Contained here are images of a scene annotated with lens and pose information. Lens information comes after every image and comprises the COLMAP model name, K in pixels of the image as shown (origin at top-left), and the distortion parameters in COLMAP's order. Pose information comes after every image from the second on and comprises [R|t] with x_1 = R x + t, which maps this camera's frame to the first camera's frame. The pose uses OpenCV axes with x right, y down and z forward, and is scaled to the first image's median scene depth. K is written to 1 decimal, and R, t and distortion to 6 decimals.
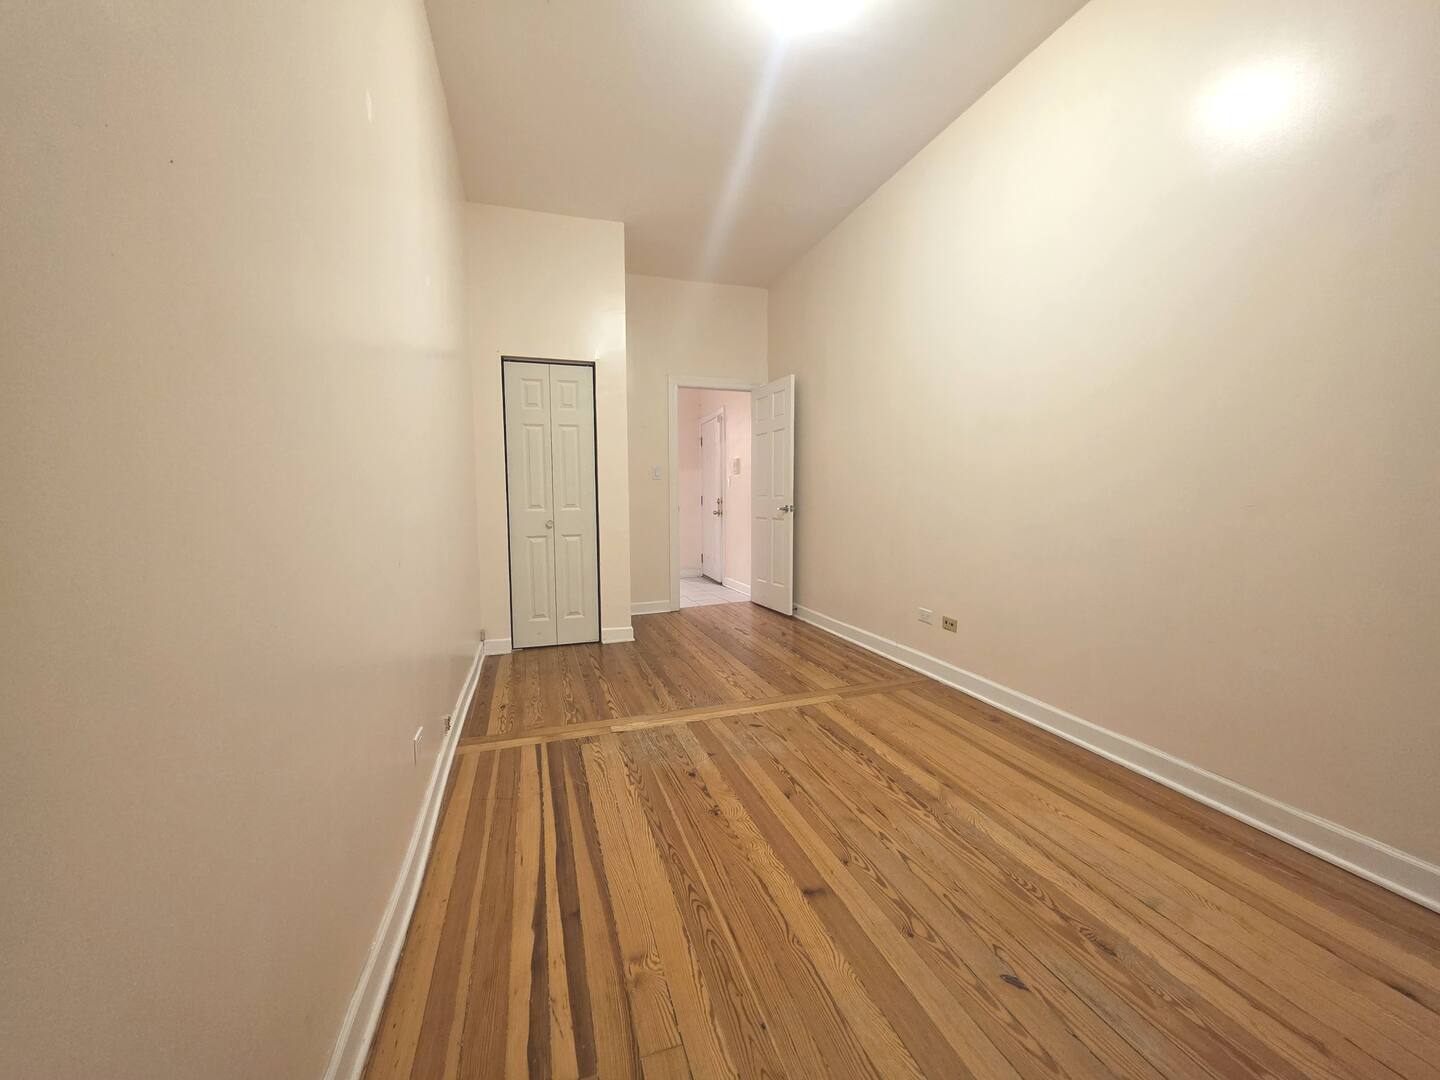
lens RADIAL K [[571.7, 0, 720.0], [0, 571.7, 540.0], [0, 0, 1]] dist [0.002474, 0.000225]
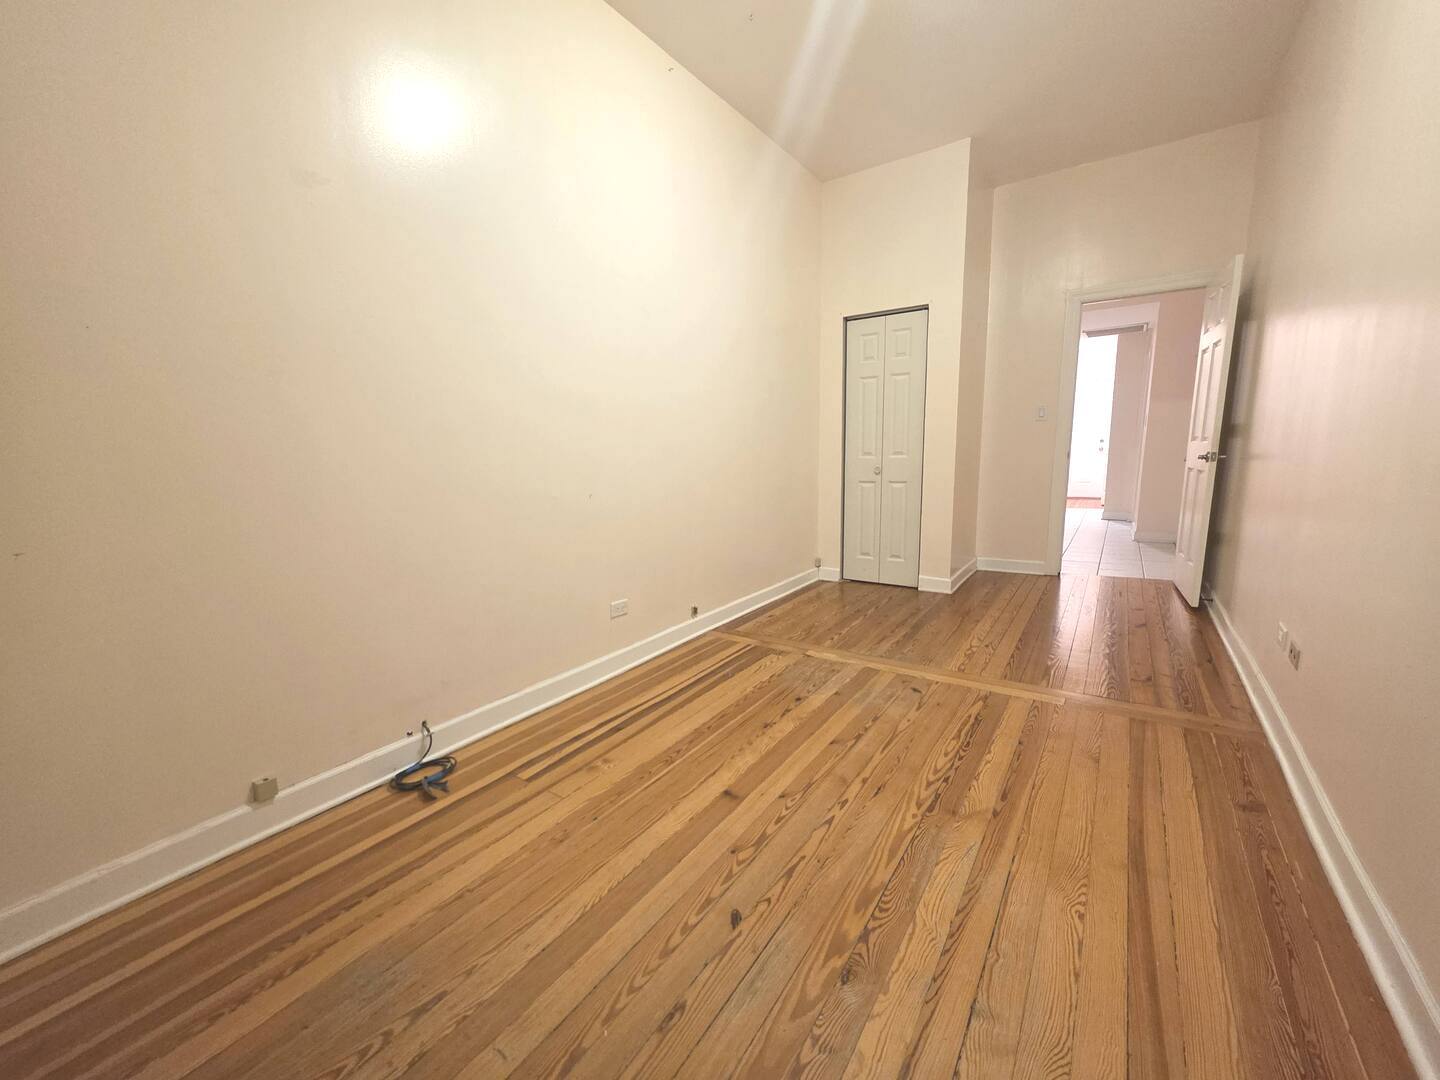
lens RADIAL K [[574.3, 0, 719.5], [0, 574.3, 542.2], [0, 0, 1]] dist [0.002161, -0.000520]
pose [[0.603083, 0.127673, -0.787395, 0.614299], [-0.041302, 0.990782, 0.129017, -0.033879], [0.796609, -0.045287, 0.602797, 0.173657]]
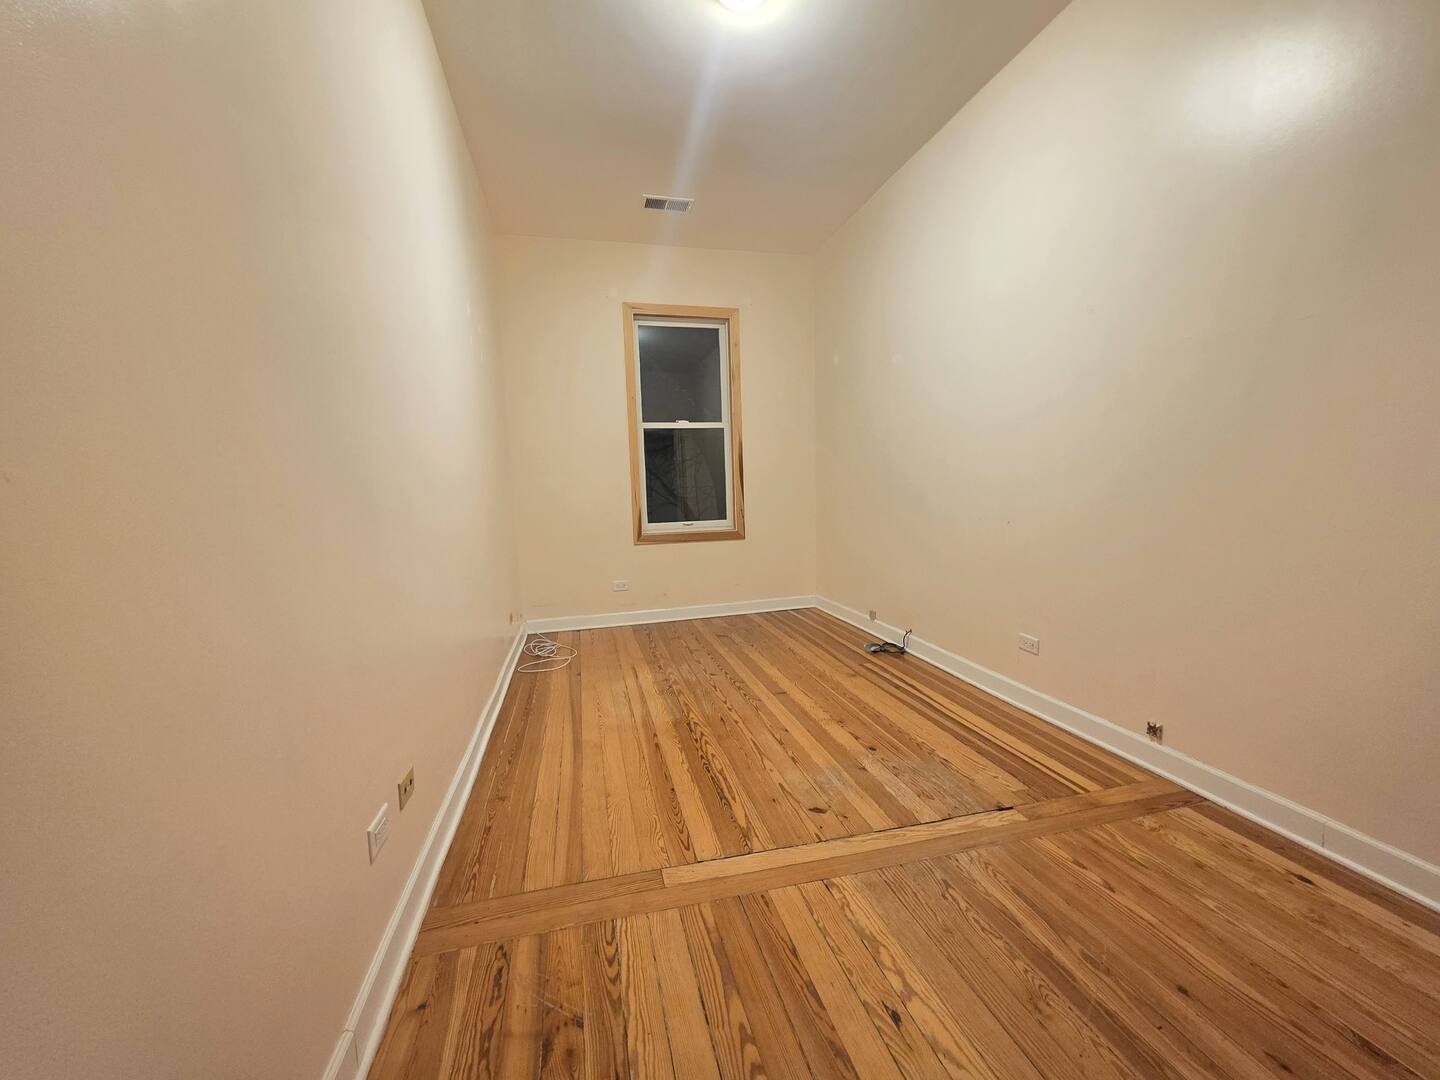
lens RADIAL K [[574.3, 0, 719.5], [0, 574.3, 542.2], [0, 0, 1]] dist [0.002161, -0.000520]
pose [[-0.996642, 0.032733, 0.075060, 0.125673], [0.045238, 0.984148, 0.171483, -0.149137], [-0.068257, 0.174303, -0.982324, 1.732525]]
